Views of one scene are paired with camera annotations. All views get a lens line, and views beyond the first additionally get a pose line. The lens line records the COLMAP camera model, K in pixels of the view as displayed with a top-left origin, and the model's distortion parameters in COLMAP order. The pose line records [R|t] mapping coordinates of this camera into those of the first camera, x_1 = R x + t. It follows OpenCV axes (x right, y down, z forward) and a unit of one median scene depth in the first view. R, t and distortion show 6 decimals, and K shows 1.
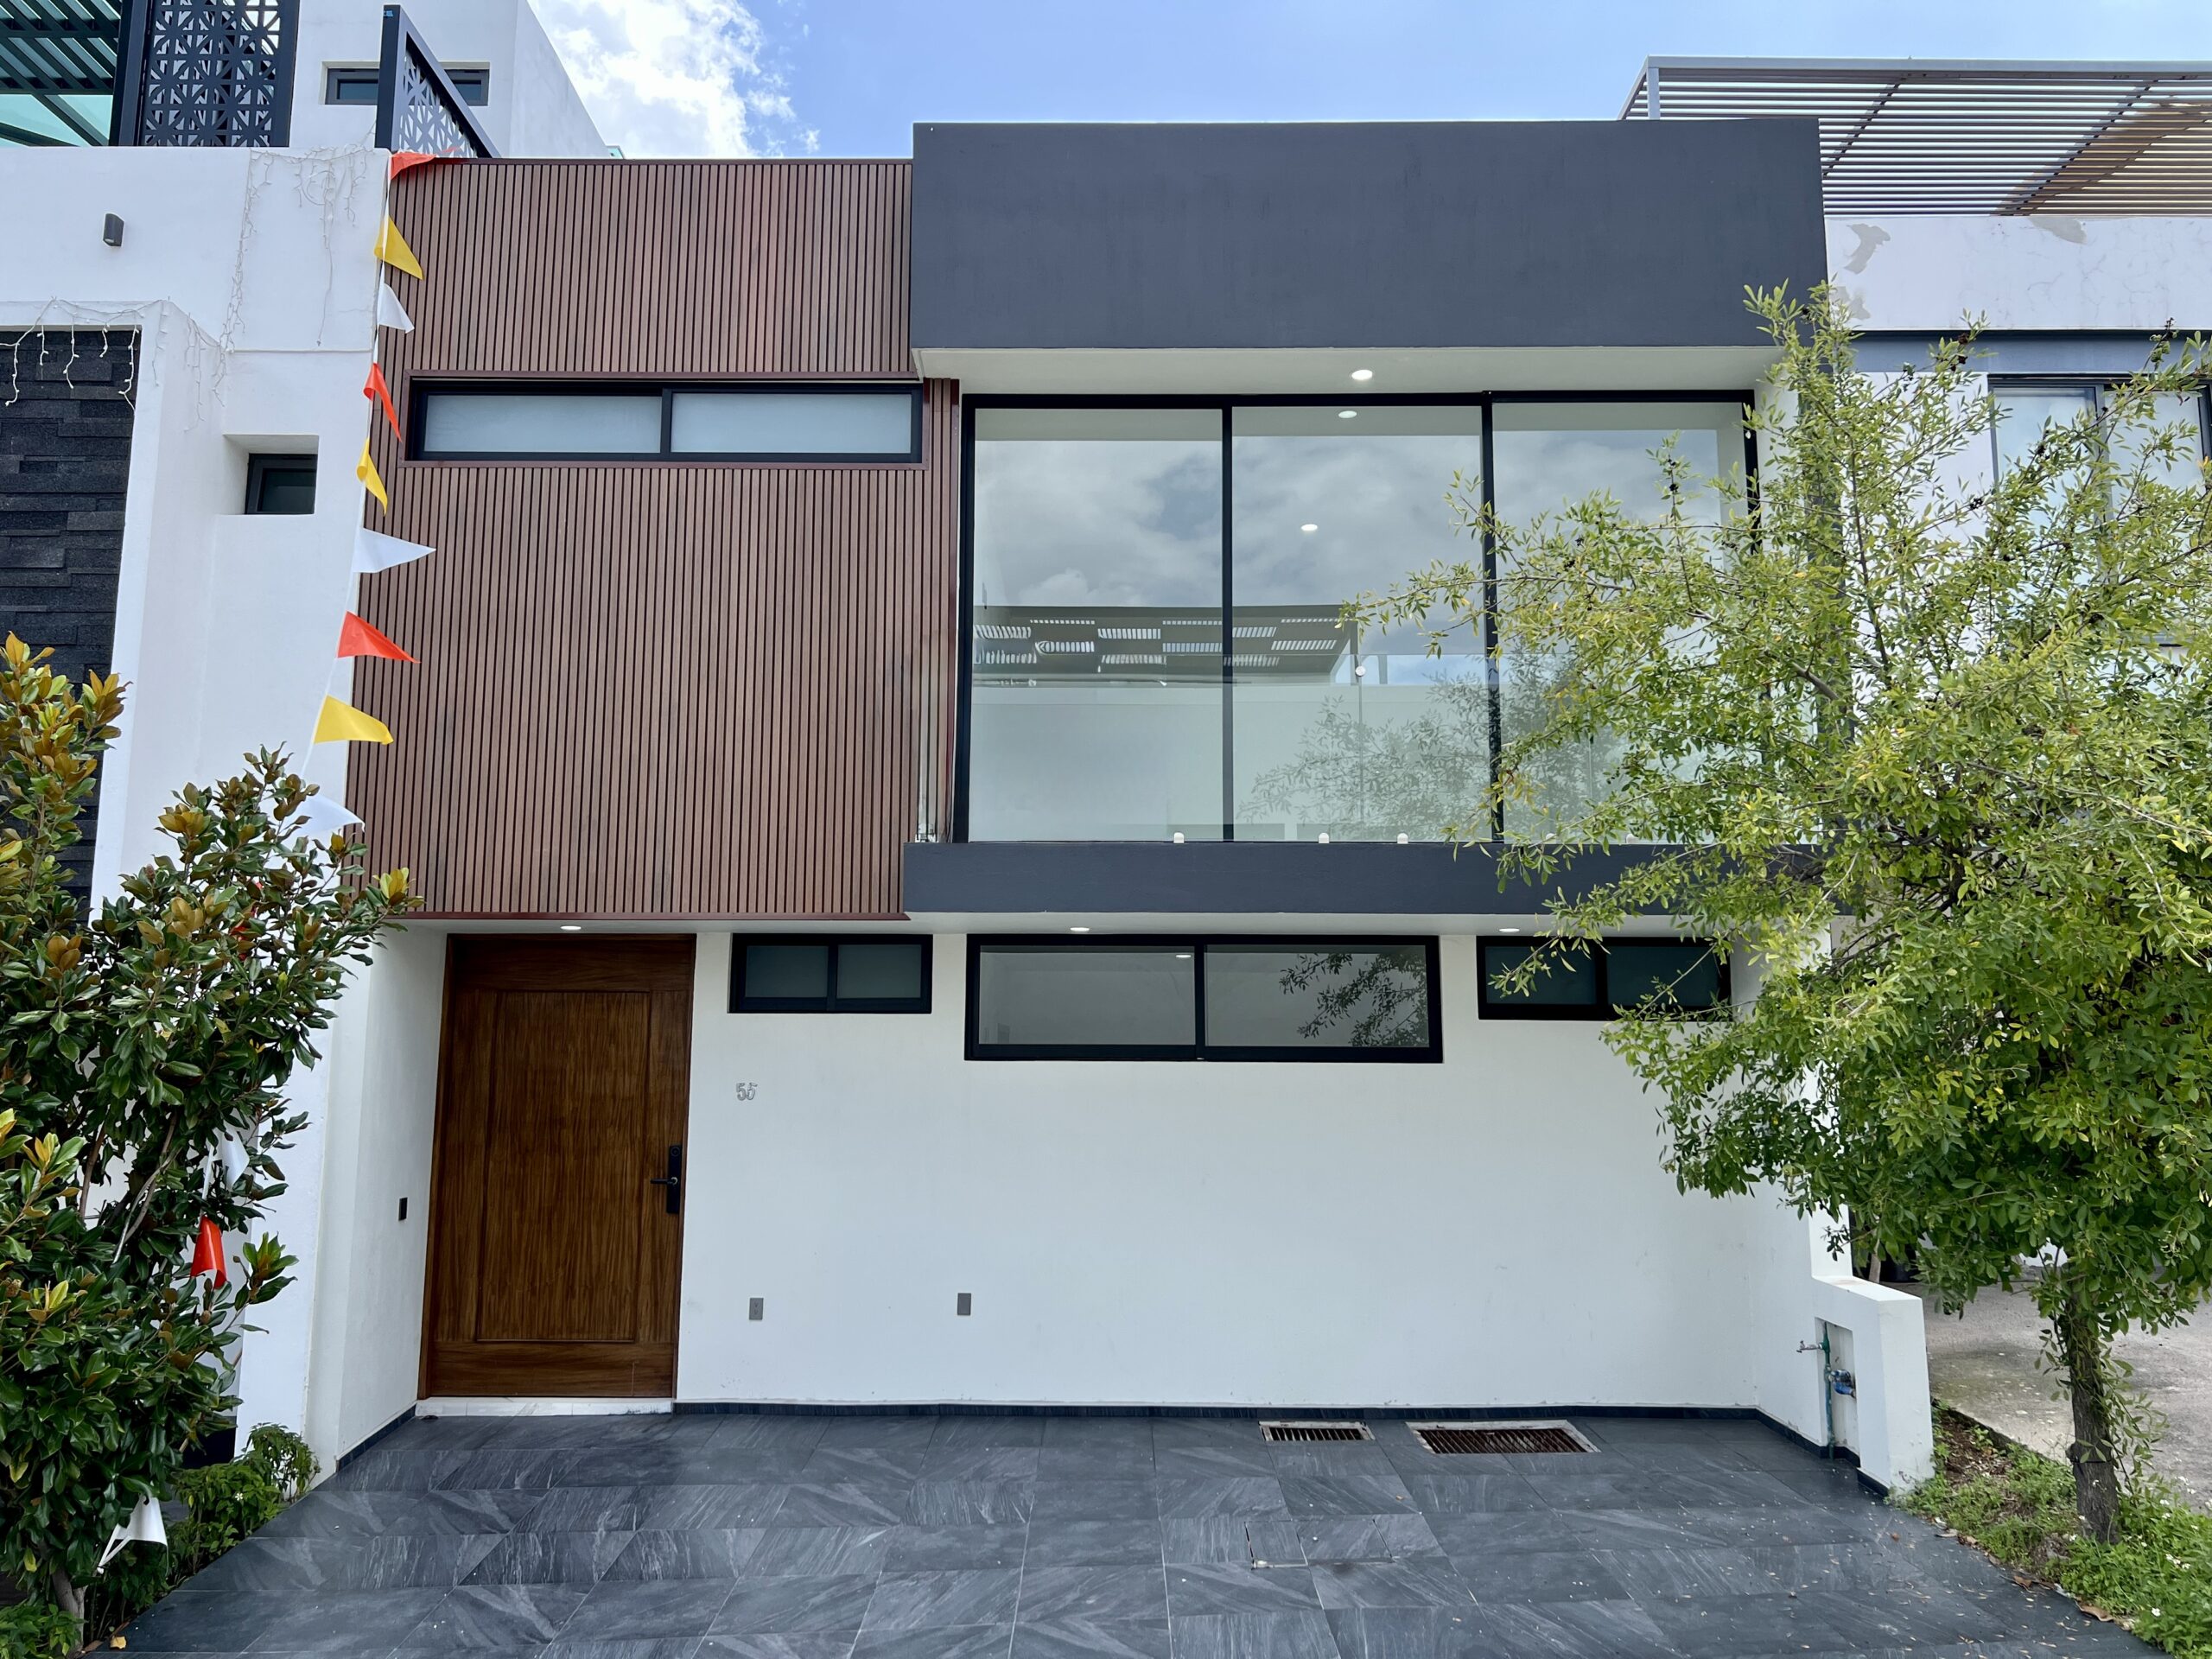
lens RADIAL K [[1662.3, 0, 1106.0], [0, 1662.3, 829.5], [0, 0, 1]] dist [0.071790, -0.094752]
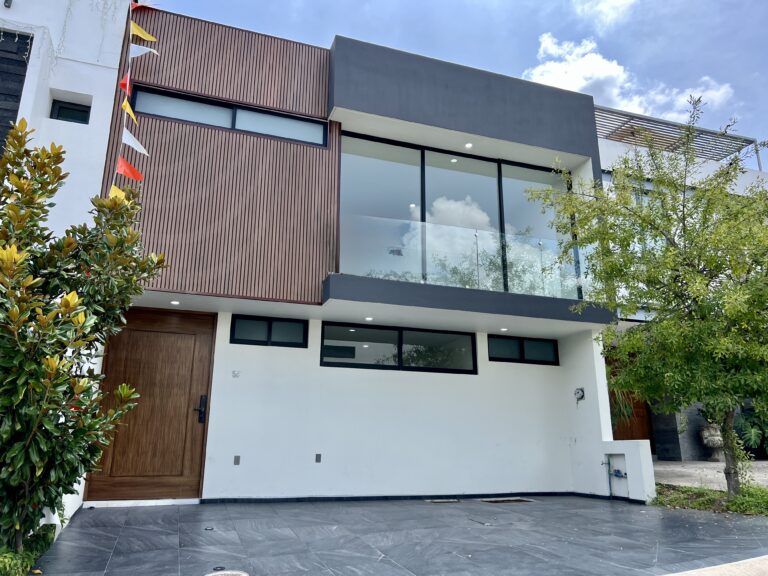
lens RADIAL K [[577.1, 0, 384.0], [0, 577.1, 288.0], [0, 0, 1]] dist [0.071790, -0.094752]
pose [[0.939809, 0.094750, 0.328301, -0.313305], [-0.049095, 0.988260, -0.144680, 0.147216], [-0.338155, 0.119854, 0.933427, 0.080925]]
